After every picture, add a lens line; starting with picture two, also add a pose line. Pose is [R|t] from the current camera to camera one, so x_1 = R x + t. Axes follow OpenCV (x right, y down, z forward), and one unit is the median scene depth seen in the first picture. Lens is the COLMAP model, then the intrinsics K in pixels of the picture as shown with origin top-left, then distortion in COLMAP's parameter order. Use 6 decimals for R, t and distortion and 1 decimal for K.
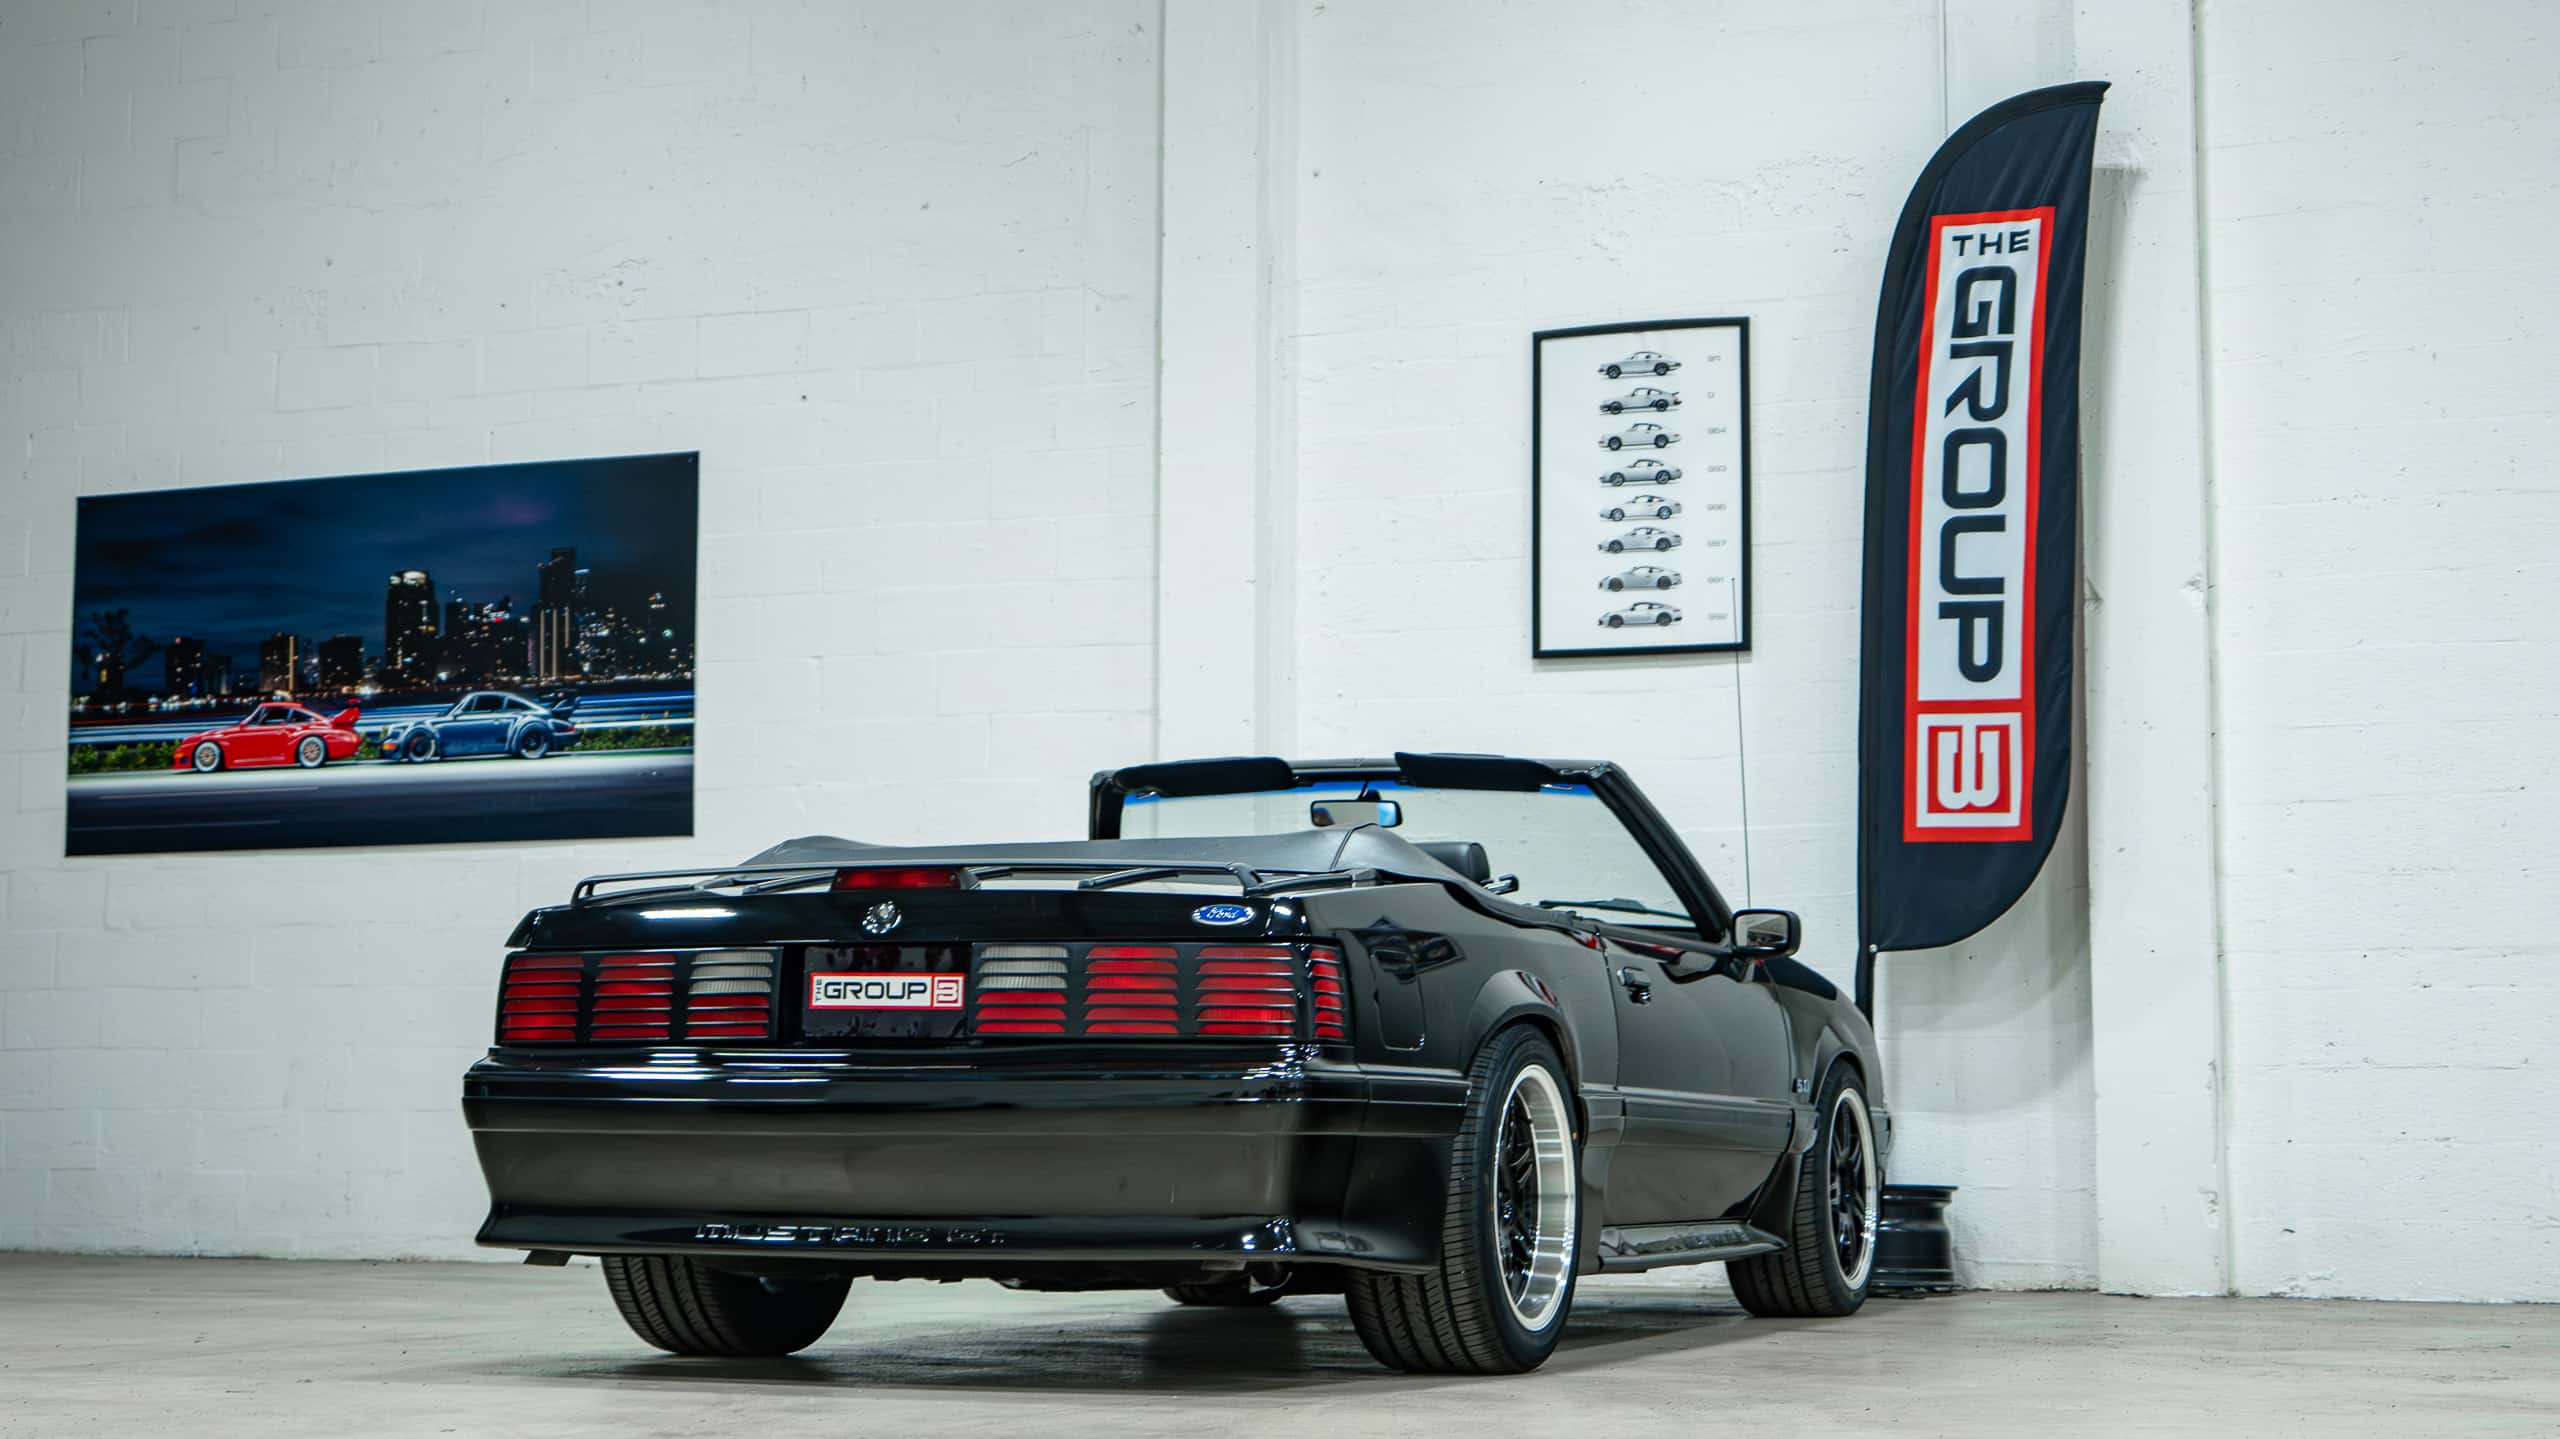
lens RADIAL K [[3787.9, 0, 1386.5], [0, 3787.9, 765.4], [0, 0, 1]] dist [0.027685, 0.036955]
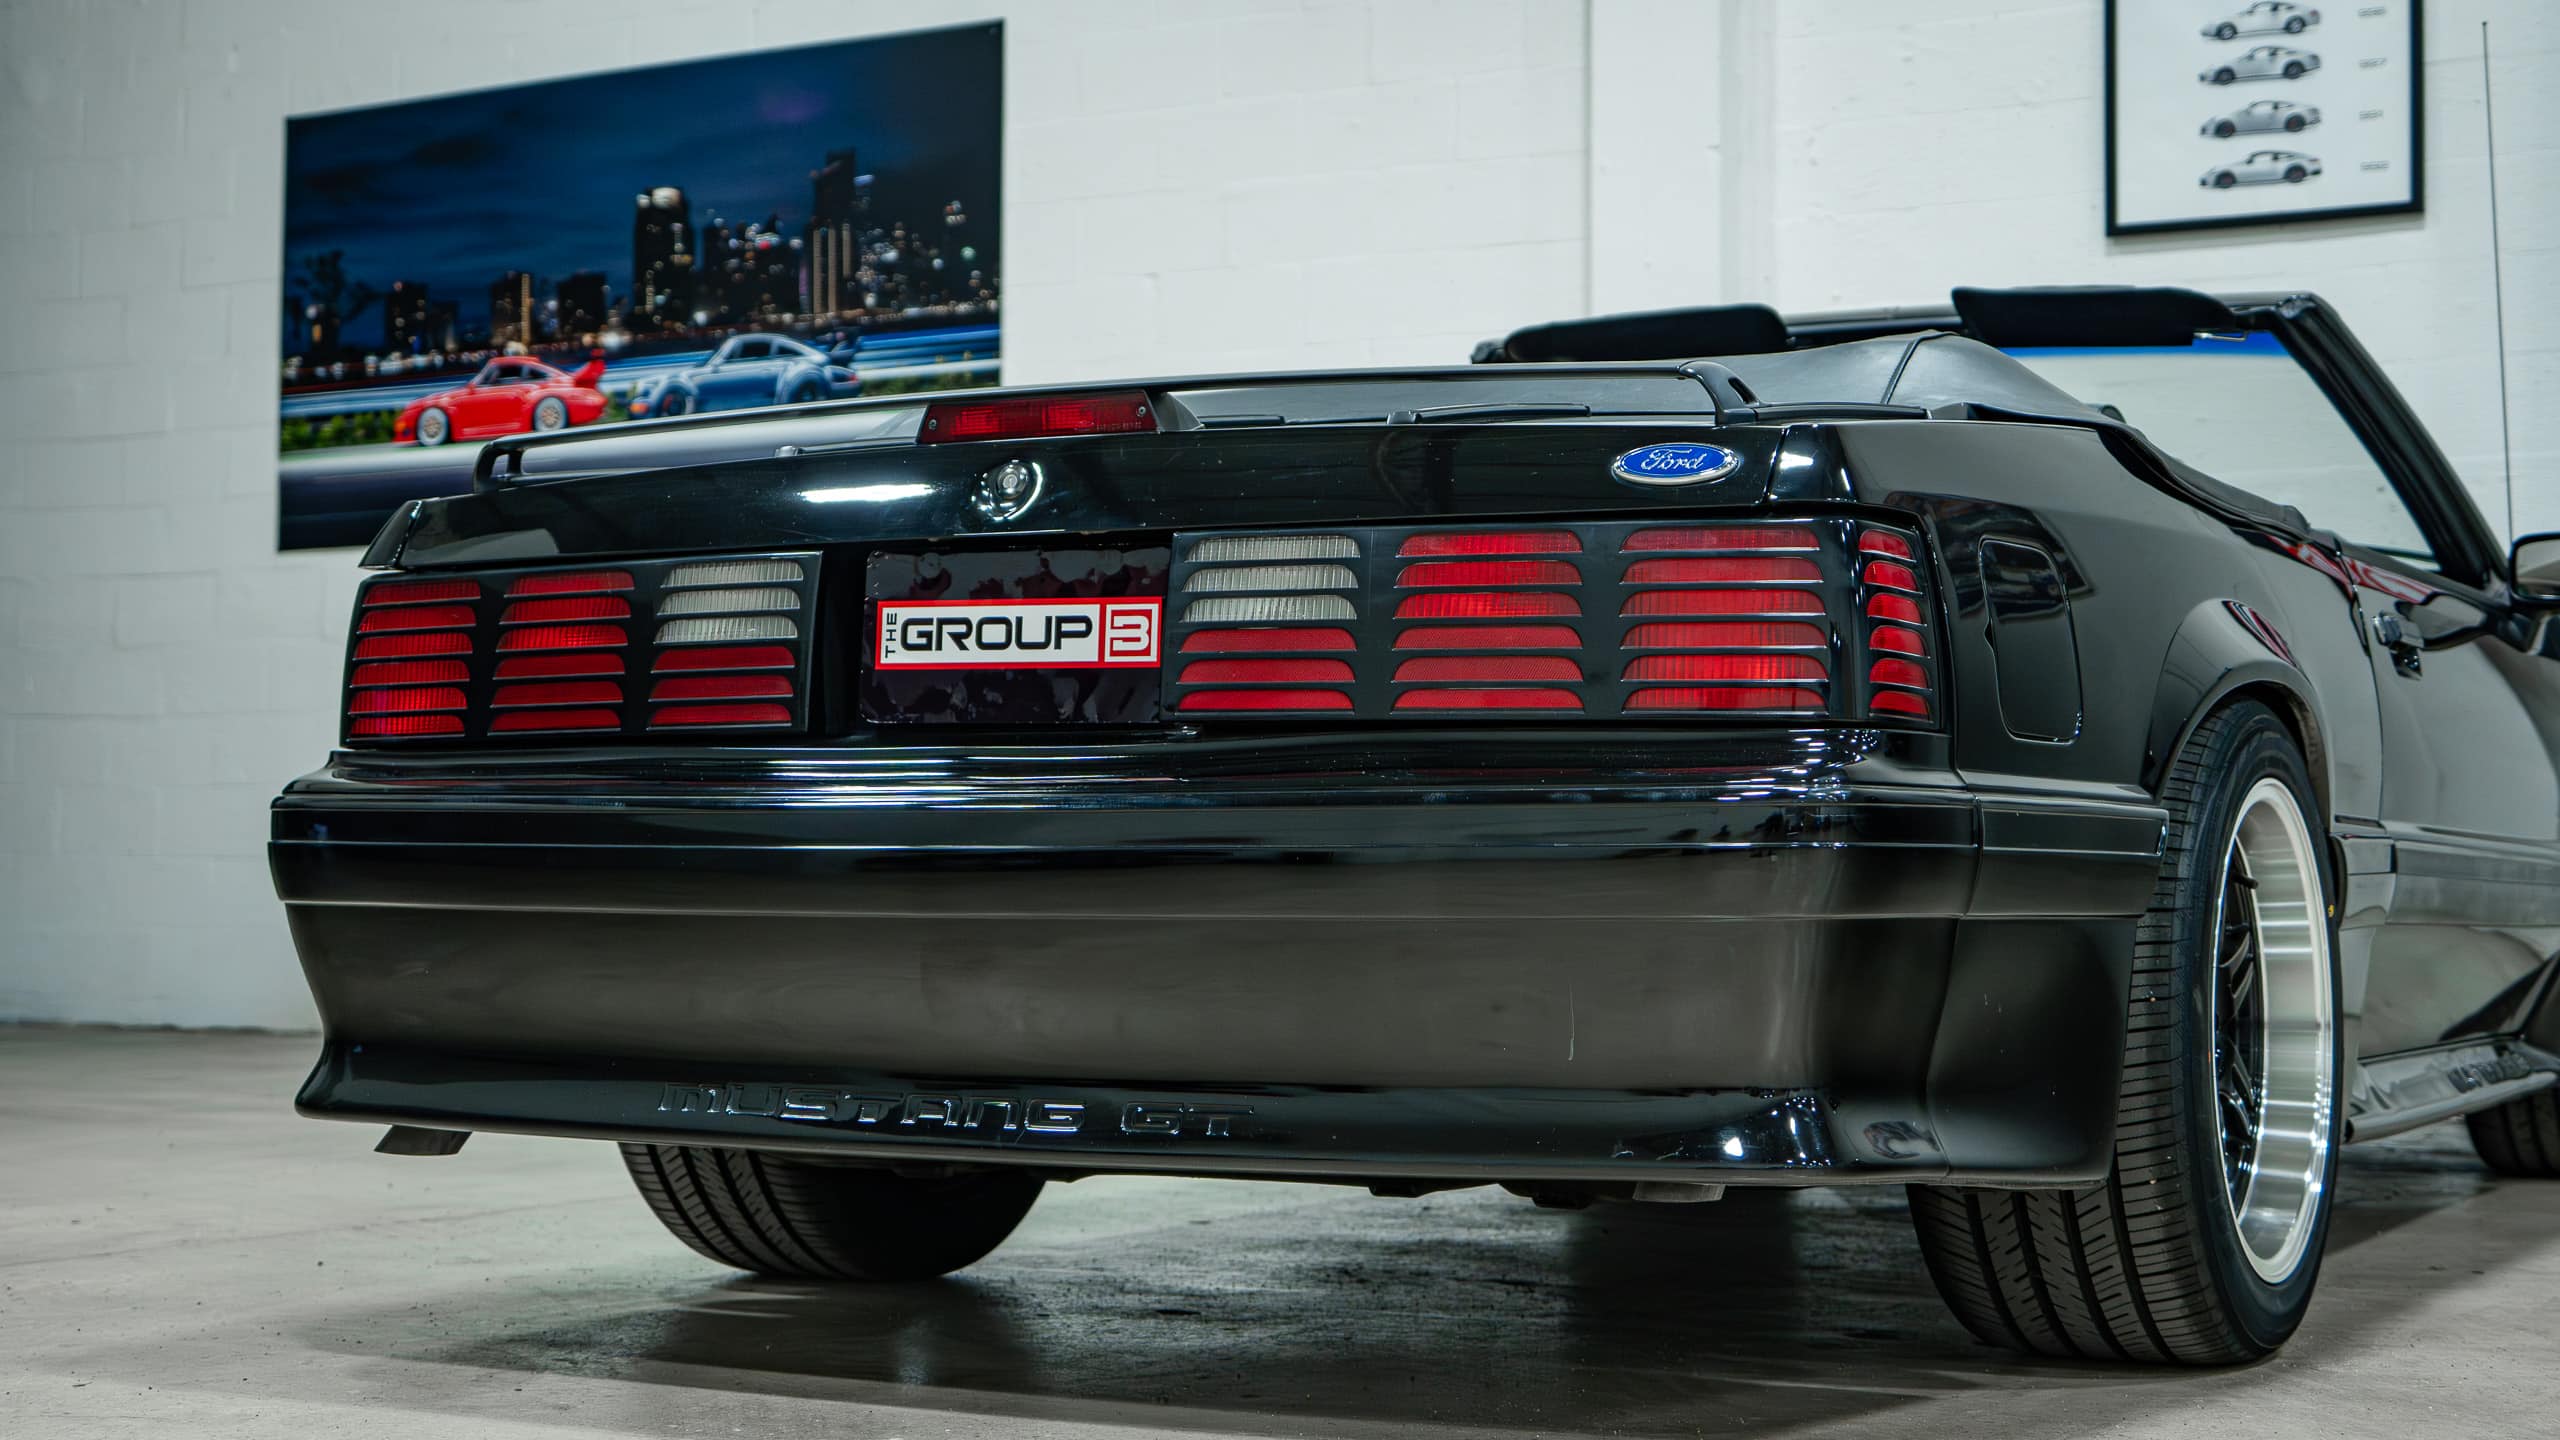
lens RADIAL K [[3787.9, 0, 1386.5], [0, 3787.9, 765.9], [0, 0, 1]] dist [0.027685, 0.036955]
pose [[0.992663, -0.004109, -0.120843, -0.011463], [0.012208, 0.997721, 0.066362, 0.024498], [0.120295, -0.067351, 0.990451, 0.277605]]
